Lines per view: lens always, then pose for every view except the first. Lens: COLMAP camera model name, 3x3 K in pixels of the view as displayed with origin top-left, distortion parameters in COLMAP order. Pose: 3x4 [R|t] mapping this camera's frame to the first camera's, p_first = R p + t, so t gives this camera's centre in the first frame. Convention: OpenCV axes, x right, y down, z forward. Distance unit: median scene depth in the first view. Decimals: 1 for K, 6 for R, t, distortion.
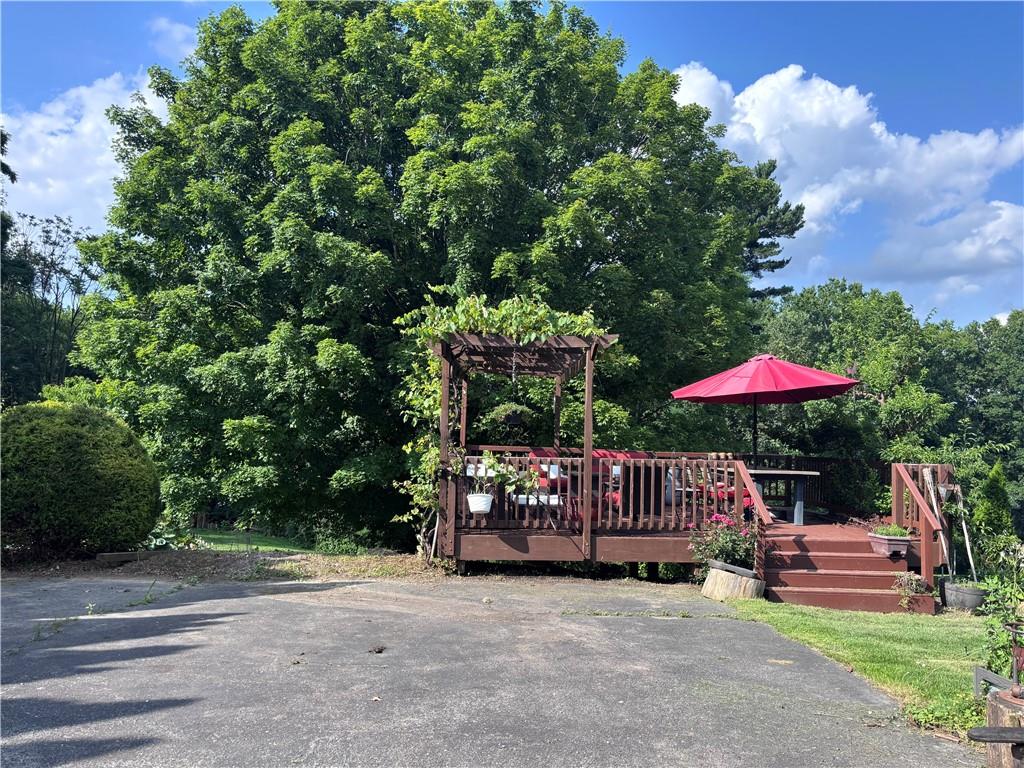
lens RADIAL K [[783.4, 0, 512.0], [0, 783.4, 384.0], [0, 0, 1]] dist [0.010090, 0.002297]
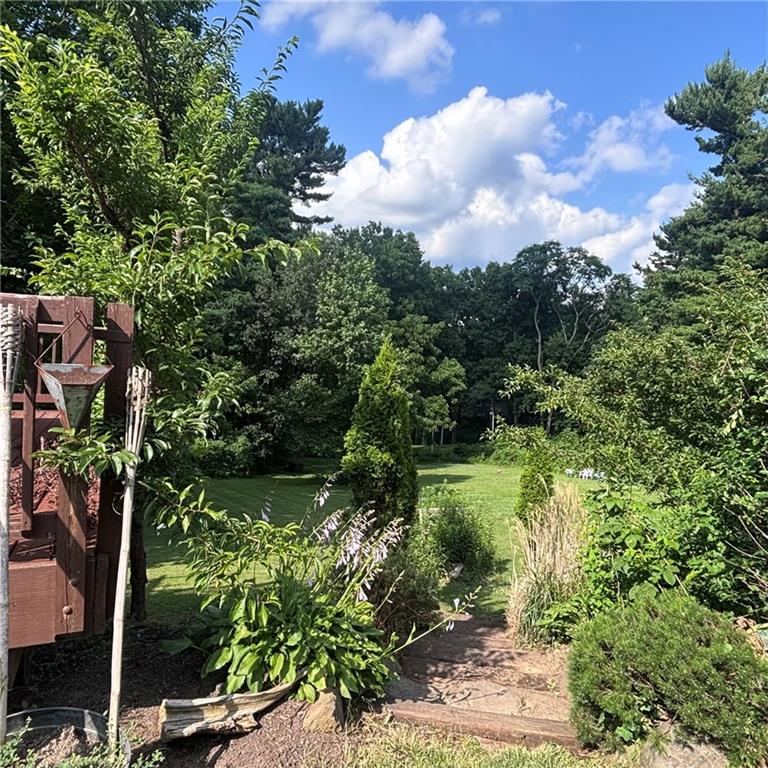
lens RADIAL K [[590.6, 0, 408.8], [0, 590.6, 384.6], [0, 0, 1]] dist [0.035436, -0.001189]
pose [[0.906200, 0.006288, 0.422802, 0.079524], [-0.062126, 0.991018, 0.118419, 0.013887], [-0.418260, -0.133578, 0.898452, 0.104695]]
